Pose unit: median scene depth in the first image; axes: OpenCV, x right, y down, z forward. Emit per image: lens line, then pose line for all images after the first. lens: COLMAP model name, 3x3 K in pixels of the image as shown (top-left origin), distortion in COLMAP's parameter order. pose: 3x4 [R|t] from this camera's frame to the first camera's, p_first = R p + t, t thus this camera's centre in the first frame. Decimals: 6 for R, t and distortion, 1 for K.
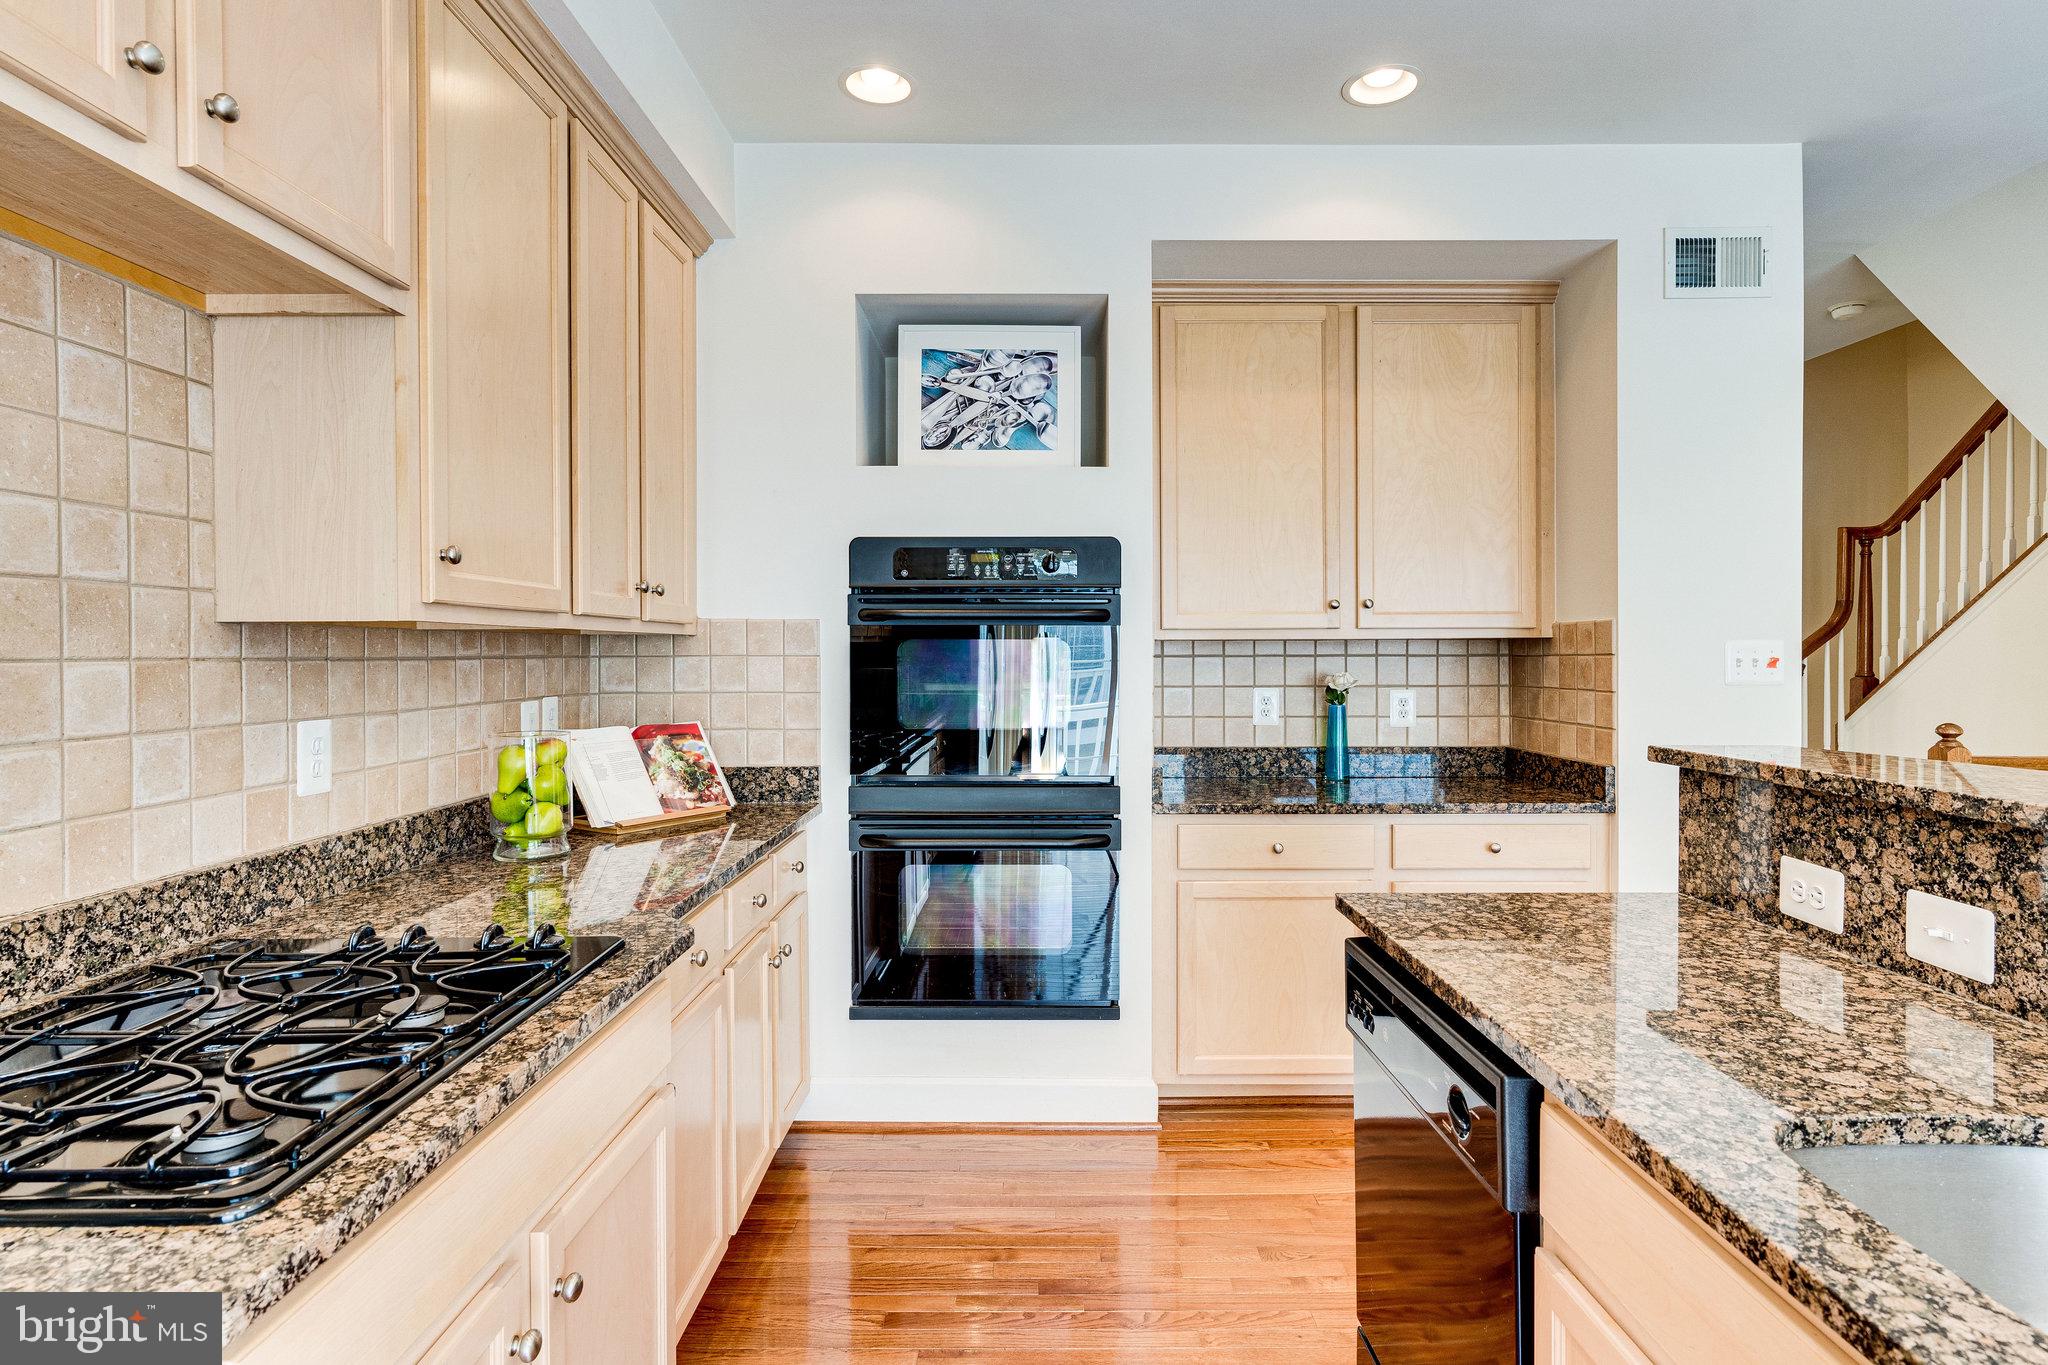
lens RADIAL K [[1059.5, 0, 1030.6], [0, 1059.5, 655.1], [0, 0, 1]] dist [0.002868, 0.000685]
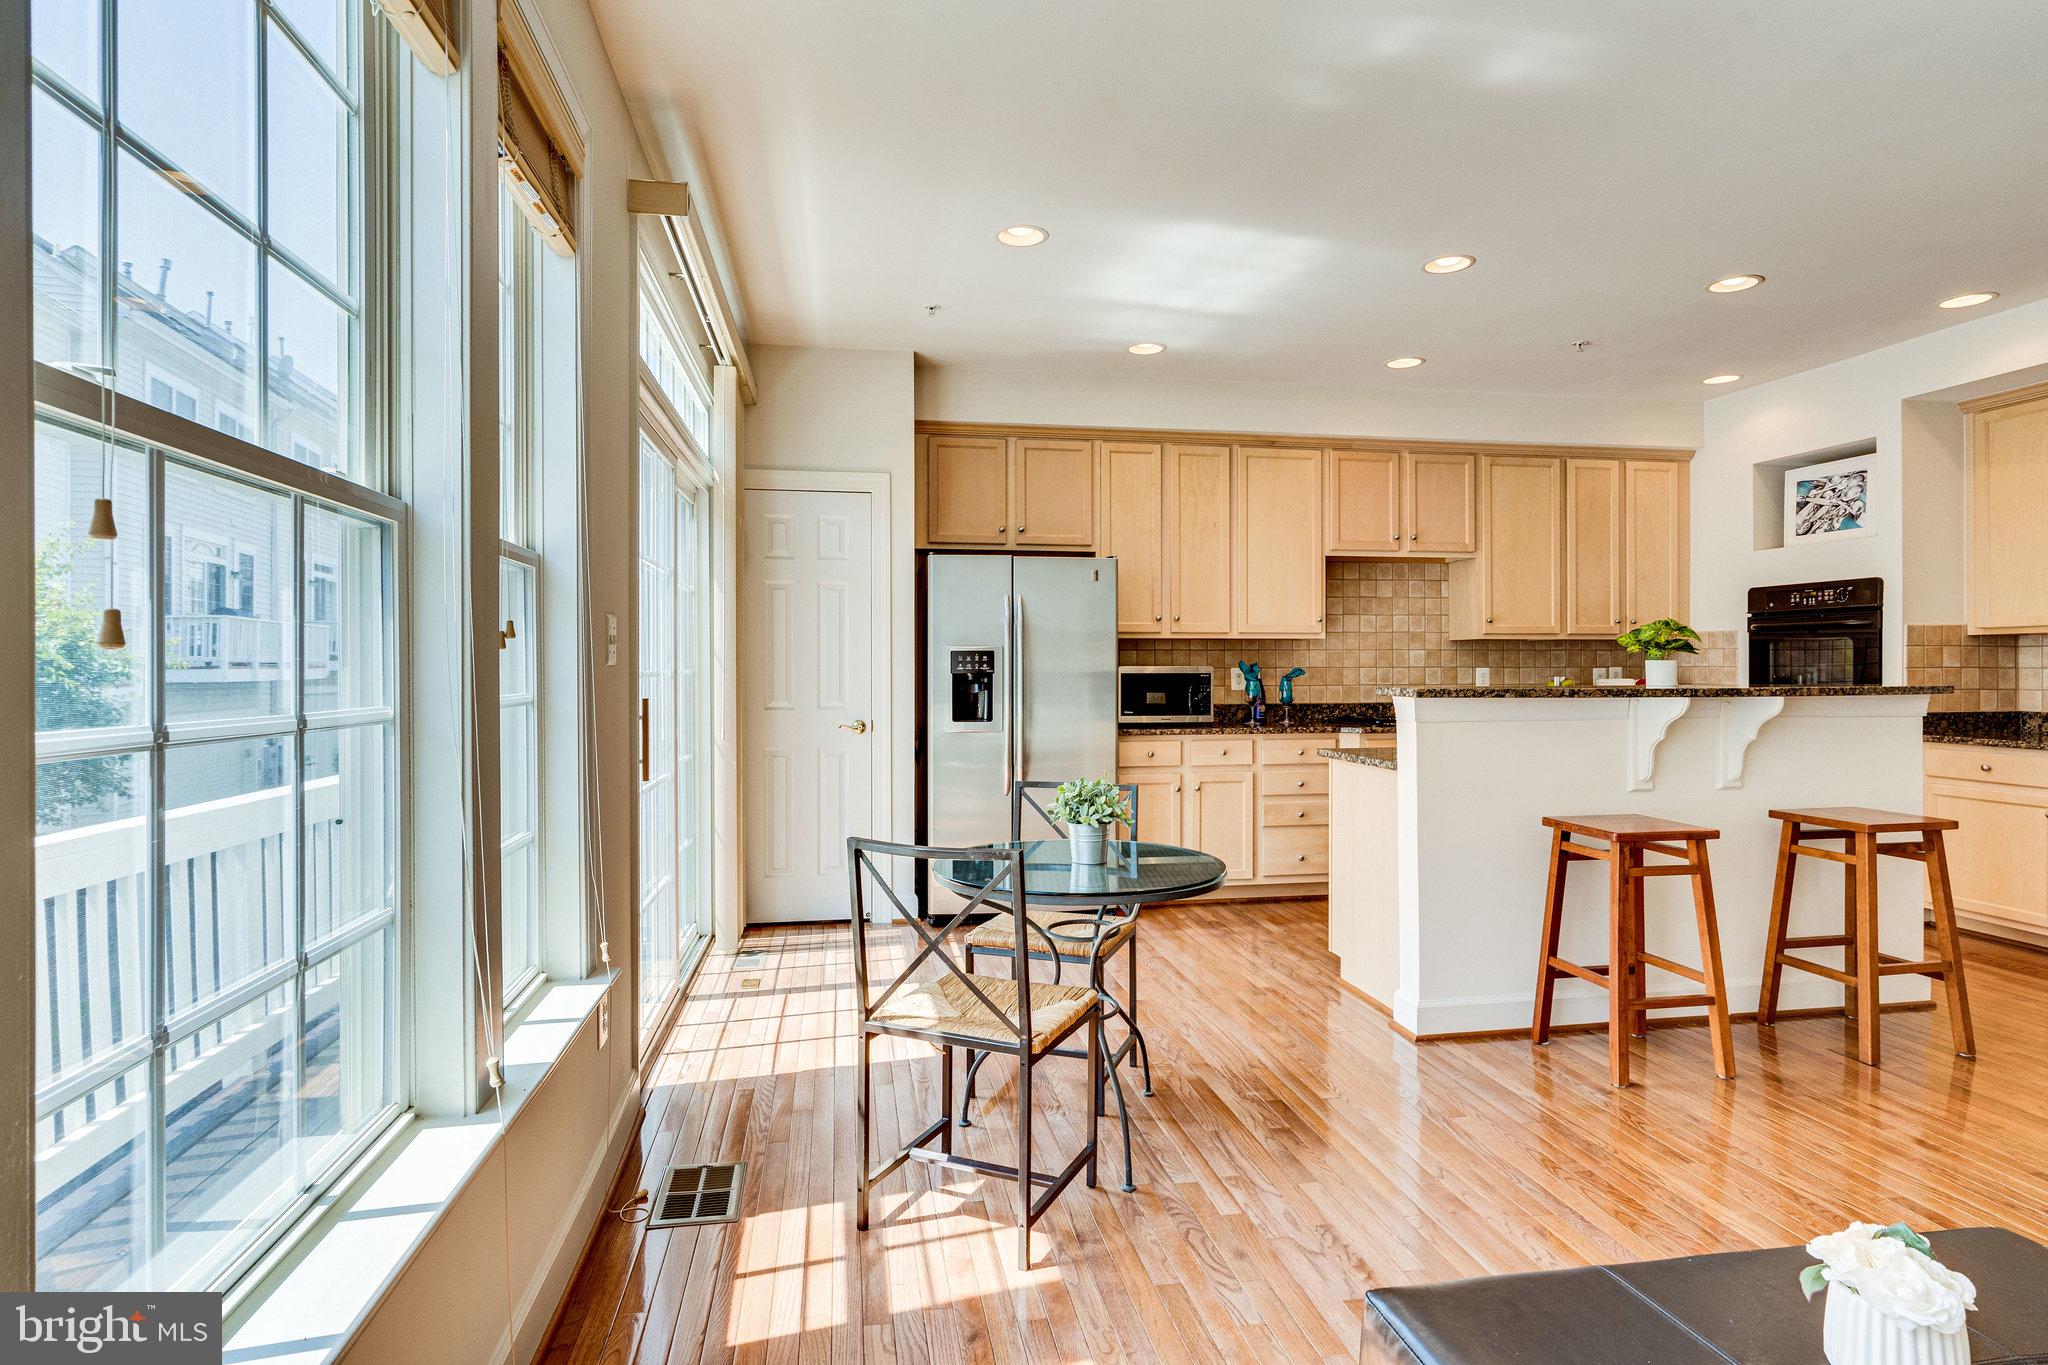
lens RADIAL K [[1059.5, 0, 1030.6], [0, 1059.5, 655.1], [0, 0, 1]] dist [0.002868, 0.000685]
pose [[0.176107, -0.007385, -0.984343, 1.526170], [-0.001507, 0.999969, -0.007772, 0.030398], [0.984370, 0.002853, 0.176090, -0.657548]]
